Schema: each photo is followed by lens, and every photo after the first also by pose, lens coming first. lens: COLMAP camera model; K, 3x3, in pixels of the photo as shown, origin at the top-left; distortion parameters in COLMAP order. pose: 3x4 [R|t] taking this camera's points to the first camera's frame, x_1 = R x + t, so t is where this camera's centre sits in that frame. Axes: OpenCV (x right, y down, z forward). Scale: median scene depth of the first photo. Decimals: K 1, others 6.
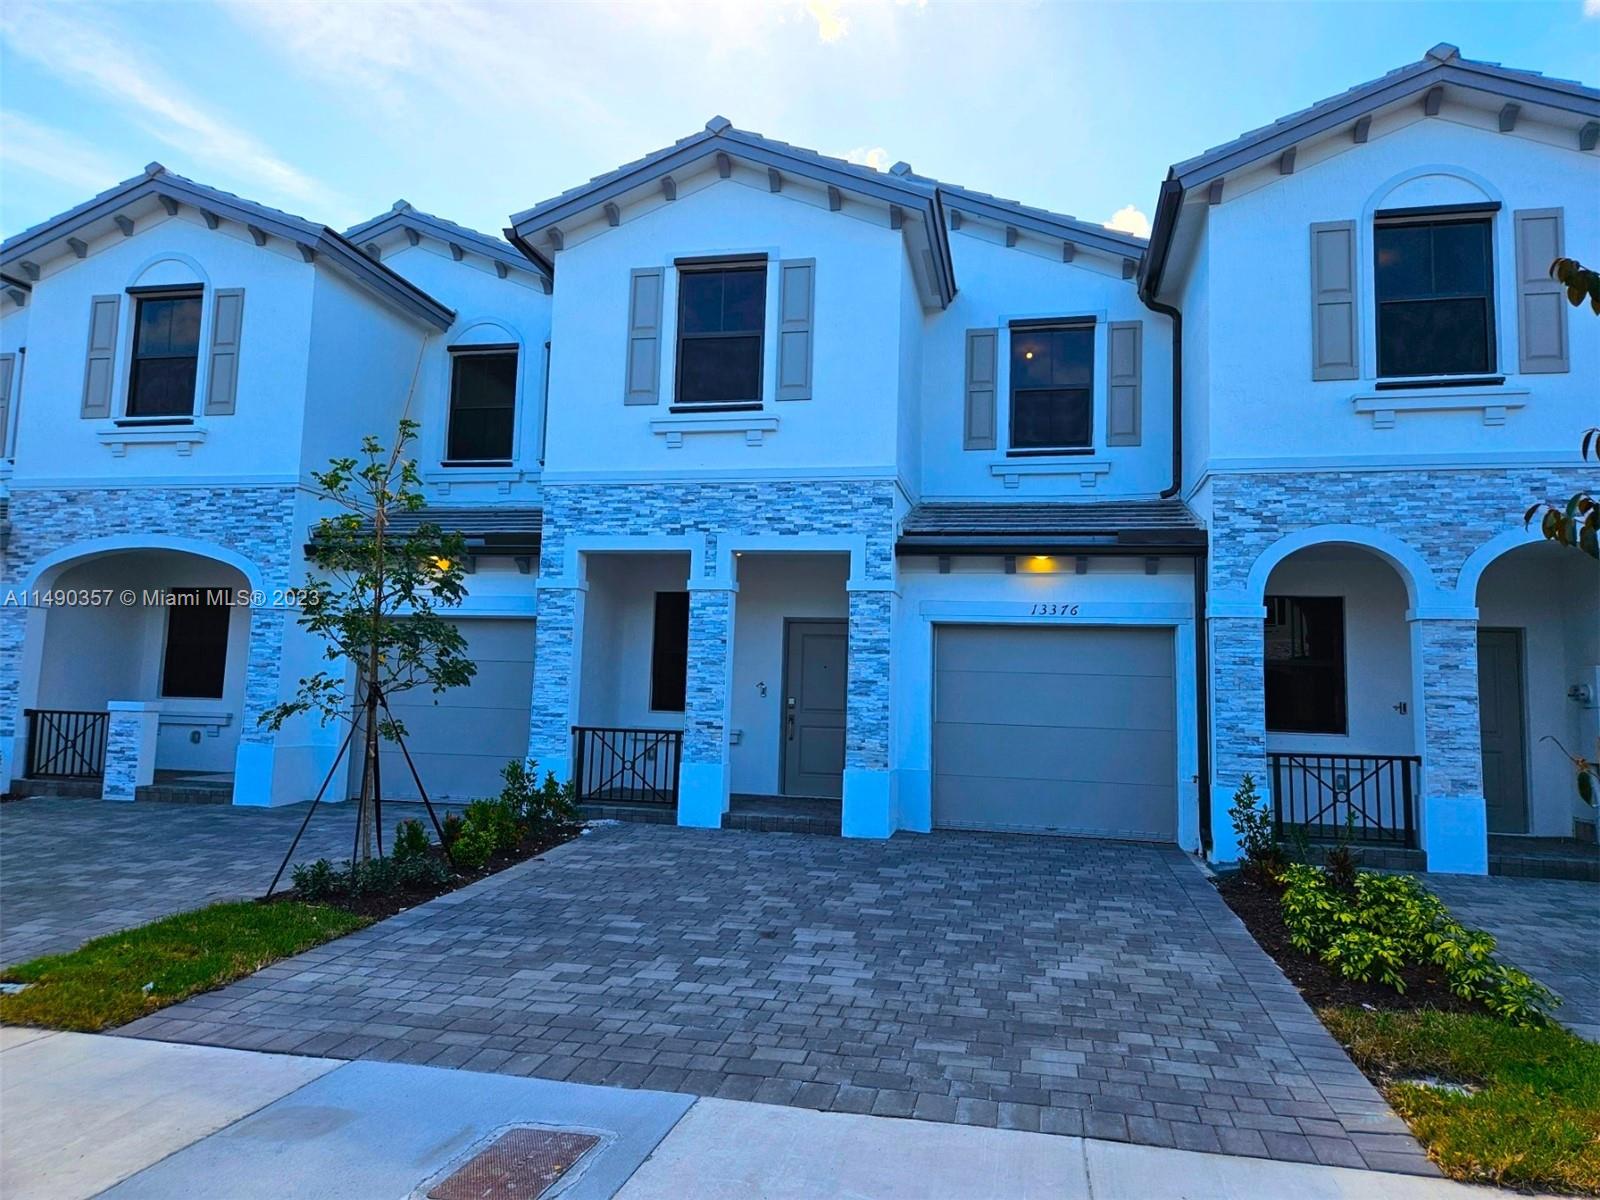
lens RADIAL K [[1075.8, 0, 796.8], [0, 1075.8, 602.2], [0, 0, 1]] dist [0.060068, -0.035162]
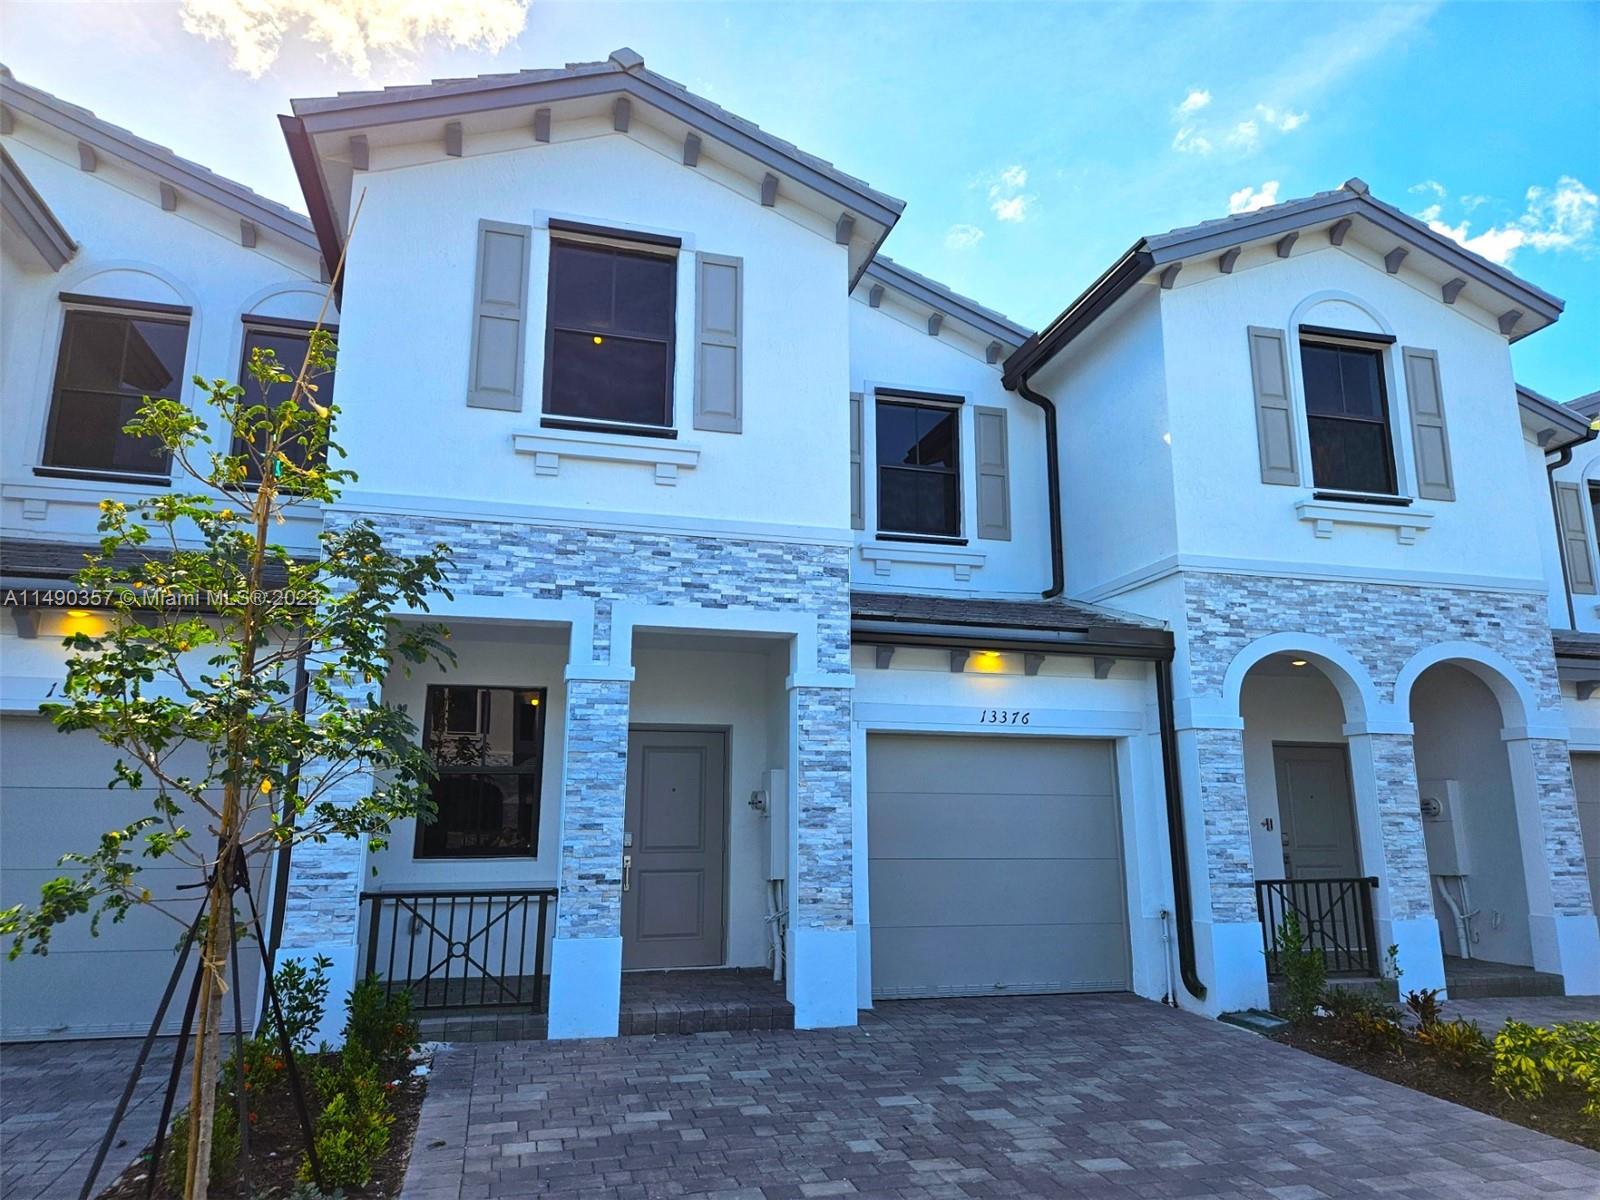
lens RADIAL K [[1075.8, 0, 806.2], [0, 1075.8, 609.3], [0, 0, 1]] dist [0.060068, -0.035162]
pose [[0.885359, 0.064554, 0.460405, -0.292416], [-0.016270, 0.994008, -0.108085, 0.016792], [-0.464623, 0.088203, 0.881105, 0.324307]]
